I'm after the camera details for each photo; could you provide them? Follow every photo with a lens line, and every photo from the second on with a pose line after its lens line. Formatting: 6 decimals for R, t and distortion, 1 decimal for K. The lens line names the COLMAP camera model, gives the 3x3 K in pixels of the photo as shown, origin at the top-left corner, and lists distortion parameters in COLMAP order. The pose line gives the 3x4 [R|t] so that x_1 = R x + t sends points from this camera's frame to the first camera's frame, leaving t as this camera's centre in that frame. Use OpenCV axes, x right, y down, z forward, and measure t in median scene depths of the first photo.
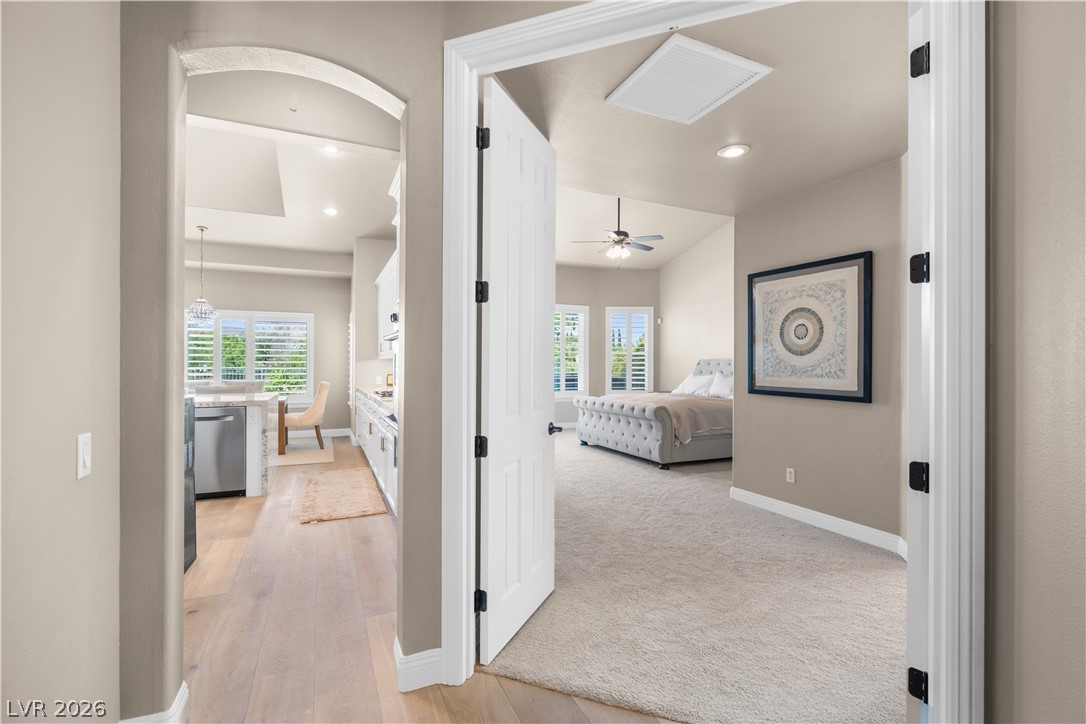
lens RADIAL K [[492.9, 0, 544.6], [0, 492.9, 364.9], [0, 0, 1]] dist [-0.023812, 0.000104]
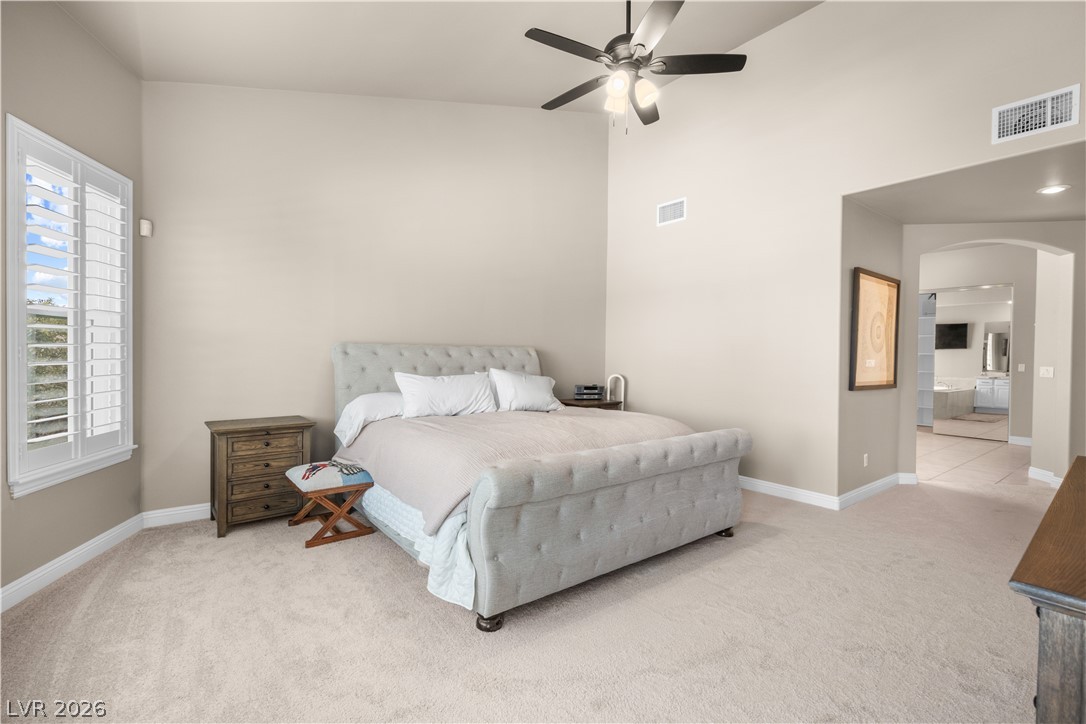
lens RADIAL K [[487.3, 0, 540.9], [0, 487.3, 361.2], [0, 0, 1]] dist [-0.001707, -0.000001]
pose [[-0.218363, -0.007426, 0.975839, -0.211326], [-0.002142, 0.999972, 0.007130, 0.002551], [-0.975865, -0.000533, -0.218373, 1.024247]]
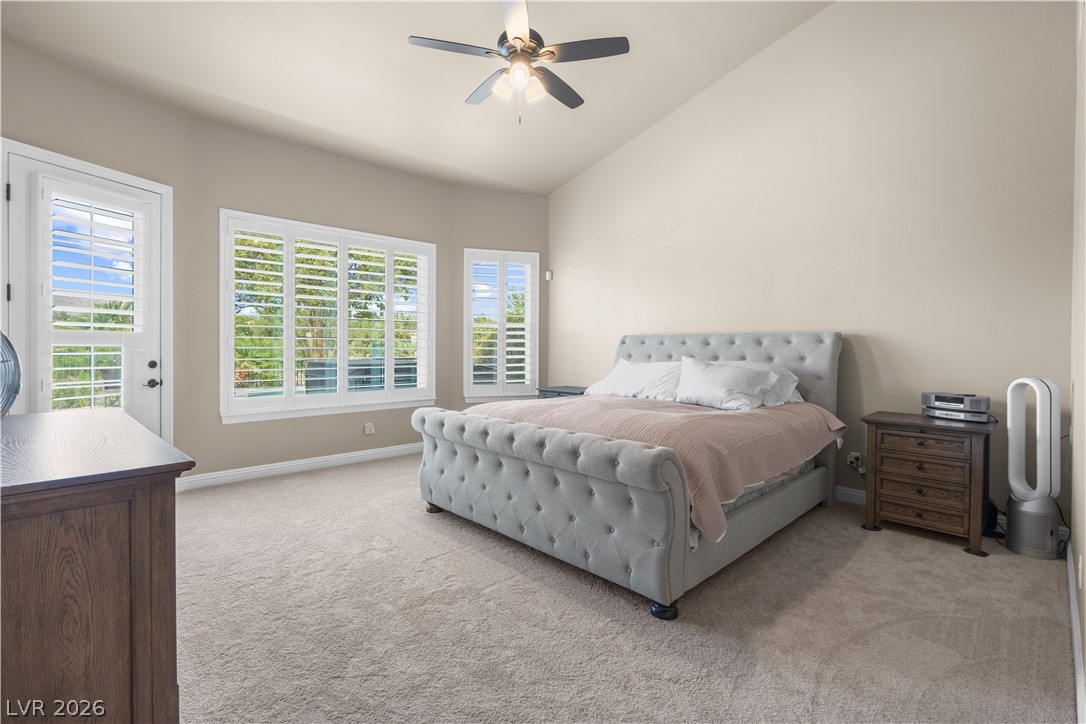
lens RADIAL K [[479.2, 0, 543.5], [0, 479.2, 360.8], [0, 0, 1]] dist [-0.001063, -0.000058]
pose [[0.943192, -0.007079, 0.332171, 0.025925], [-0.002157, 0.999622, 0.027426, 0.005087], [-0.332240, -0.026584, 0.942820, 0.527494]]
